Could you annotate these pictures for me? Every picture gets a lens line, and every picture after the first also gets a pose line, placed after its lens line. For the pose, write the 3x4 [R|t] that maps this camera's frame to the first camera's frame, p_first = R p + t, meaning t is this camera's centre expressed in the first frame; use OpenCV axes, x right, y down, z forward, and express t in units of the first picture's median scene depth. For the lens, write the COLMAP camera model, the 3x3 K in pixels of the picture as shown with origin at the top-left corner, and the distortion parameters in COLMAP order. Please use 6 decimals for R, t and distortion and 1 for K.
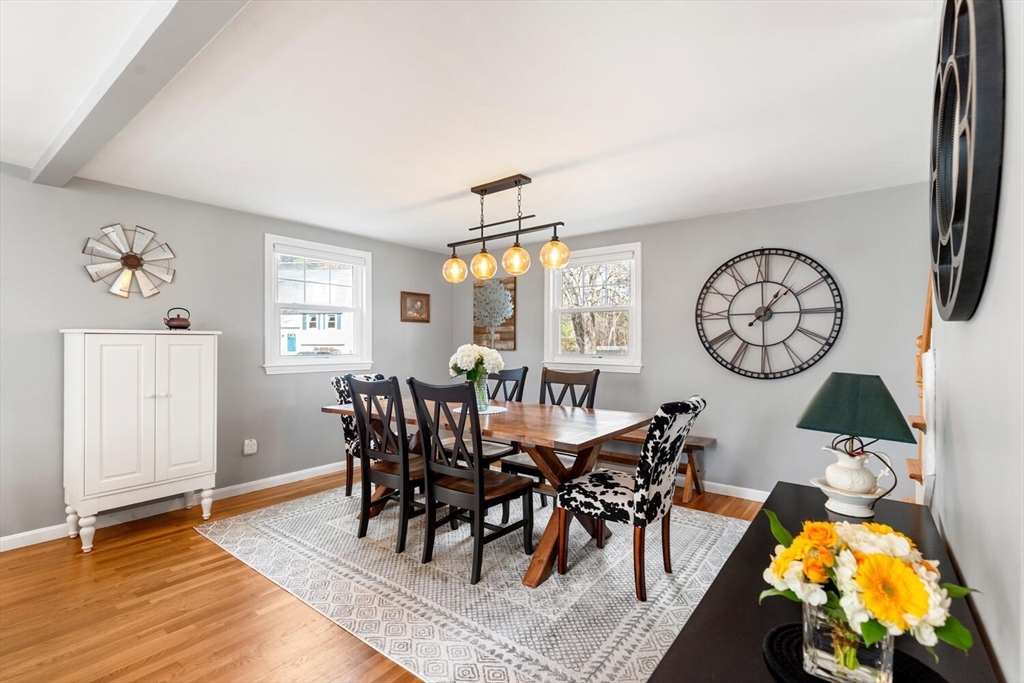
lens RADIAL K [[462.2, 0, 512.0], [0, 462.2, 341.5], [0, 0, 1]] dist [0.020804, 0.000054]
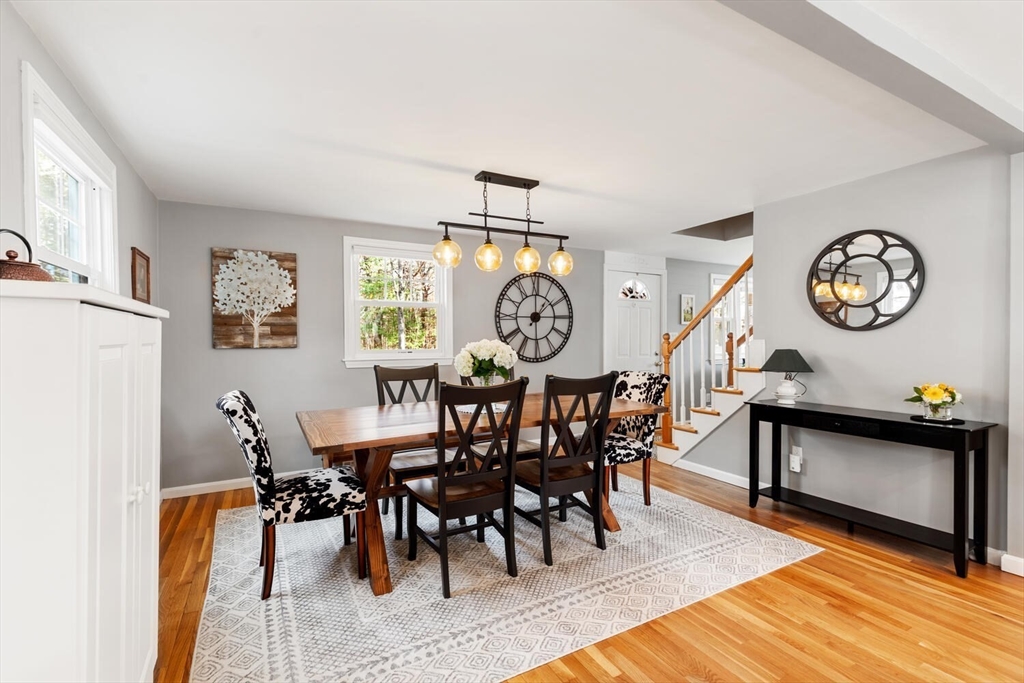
lens RADIAL K [[453.6, 0, 508.1], [0, 453.6, 339.3], [0, 0, 1]] dist [0.001582, -0.000550]
pose [[0.406677, -0.005326, 0.913556, -0.792424], [0.000882, 0.999985, 0.005438, 0.001418], [-0.913571, -0.001406, 0.406676, 0.510207]]
